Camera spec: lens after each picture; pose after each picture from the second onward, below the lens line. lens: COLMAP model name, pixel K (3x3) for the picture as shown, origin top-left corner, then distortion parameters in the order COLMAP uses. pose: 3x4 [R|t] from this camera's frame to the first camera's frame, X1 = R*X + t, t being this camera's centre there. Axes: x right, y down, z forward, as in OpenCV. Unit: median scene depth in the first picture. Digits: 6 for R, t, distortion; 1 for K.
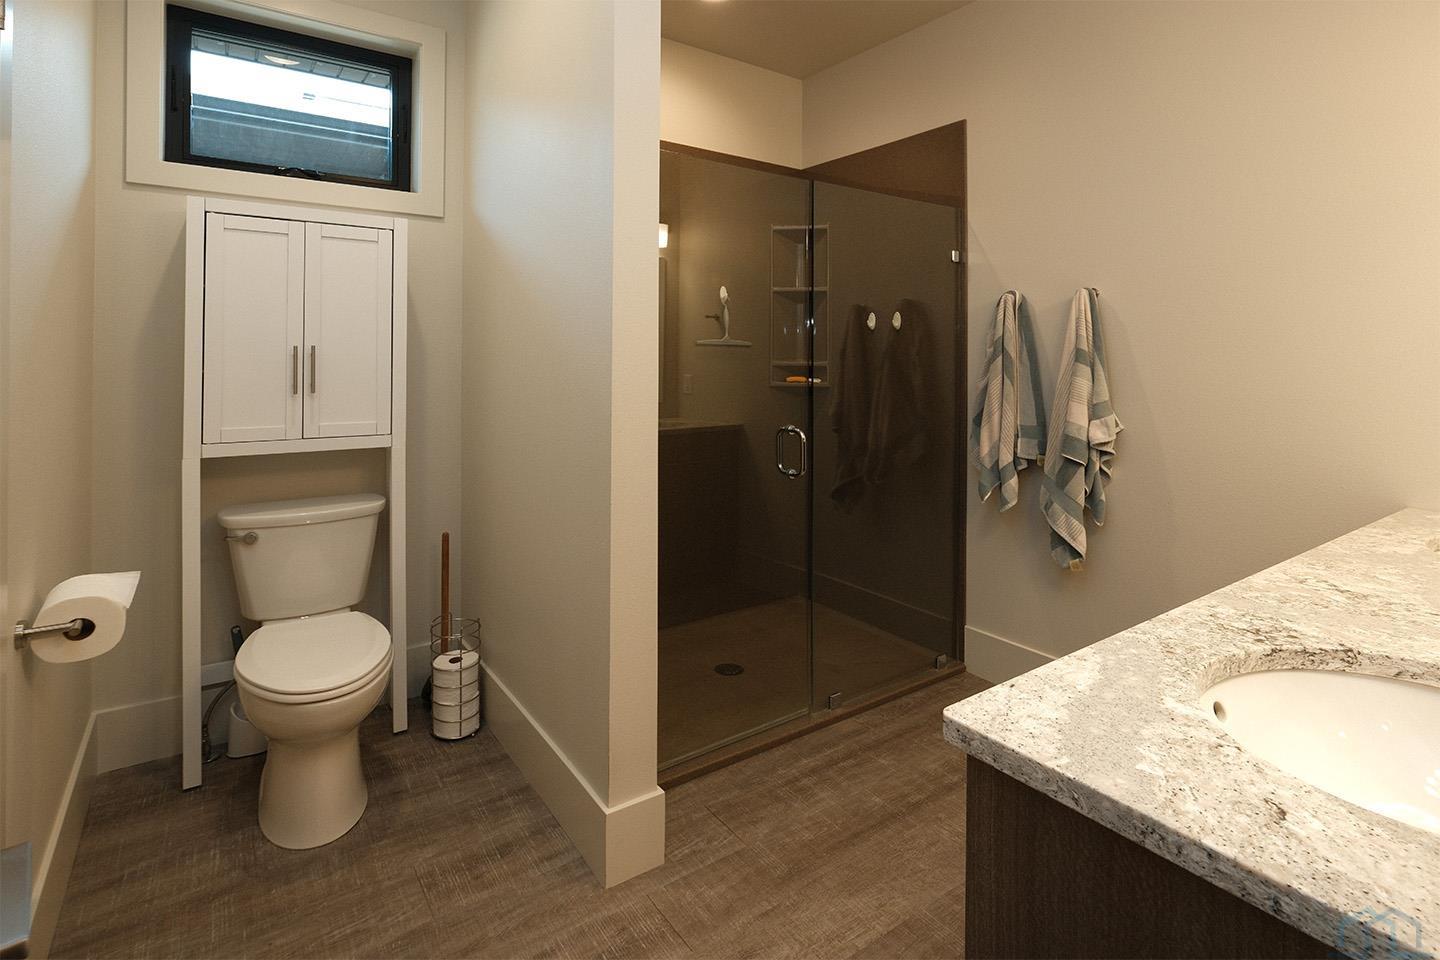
lens RADIAL K [[695.2, 0, 720.0], [0, 695.2, 480.0], [0, 0, 1]] dist [-0.000299, 0.000080]
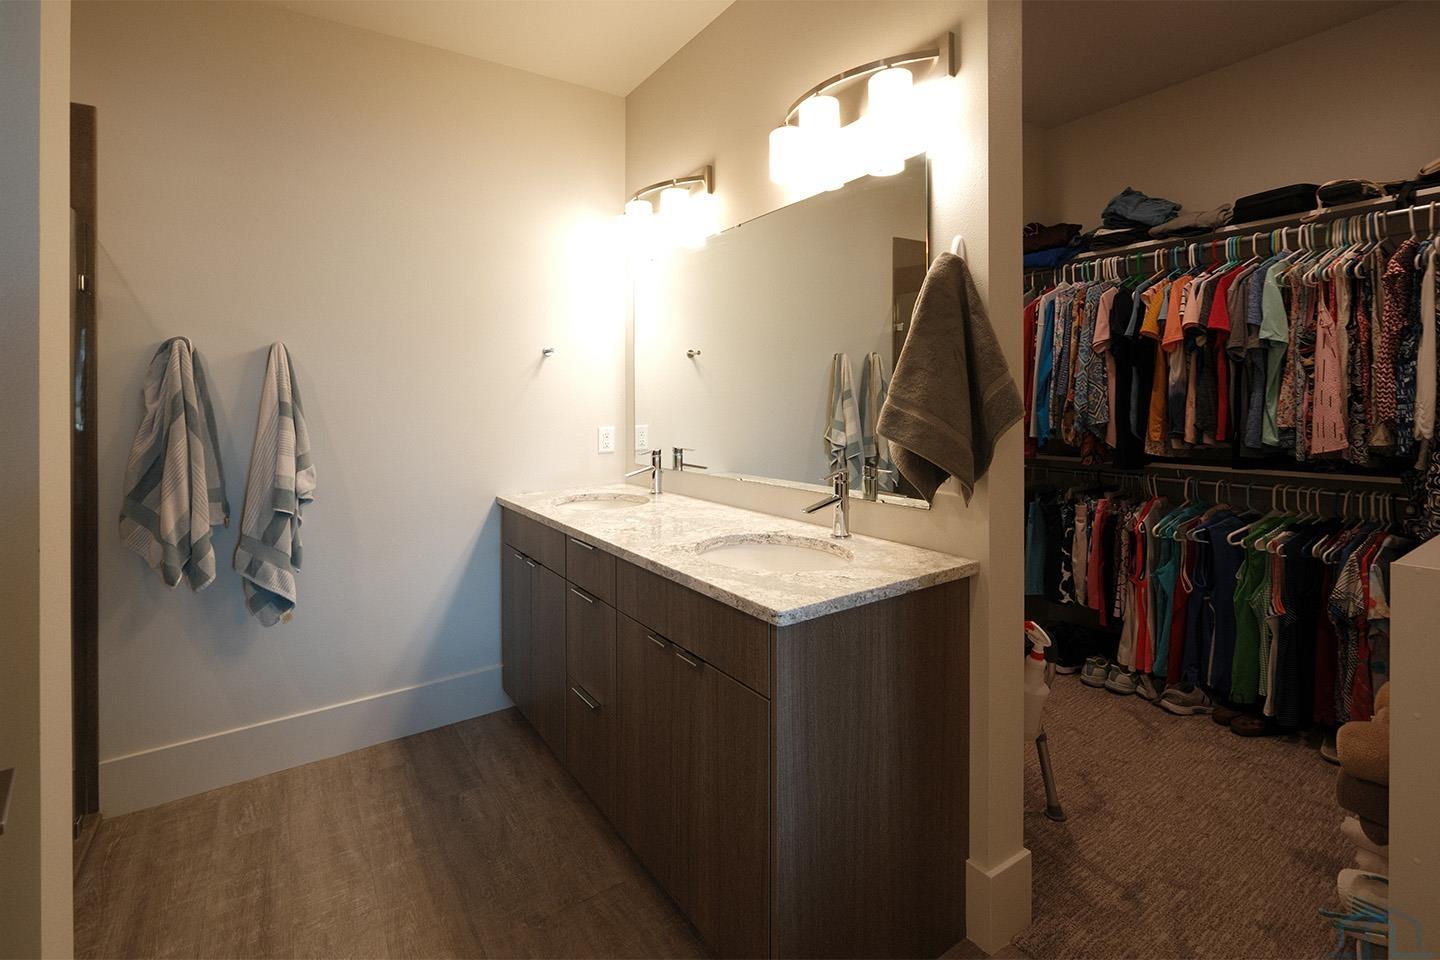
lens RADIAL K [[649.2, 0, 720.0], [0, 649.2, 480.0], [0, 0, 1]] dist [-0.000004, -0.000020]
pose [[0.005918, -0.132010, 0.991231, -0.424209], [0.194483, 0.972472, 0.128350, -0.075019], [-0.980888, 0.192018, 0.031429, 0.357638]]
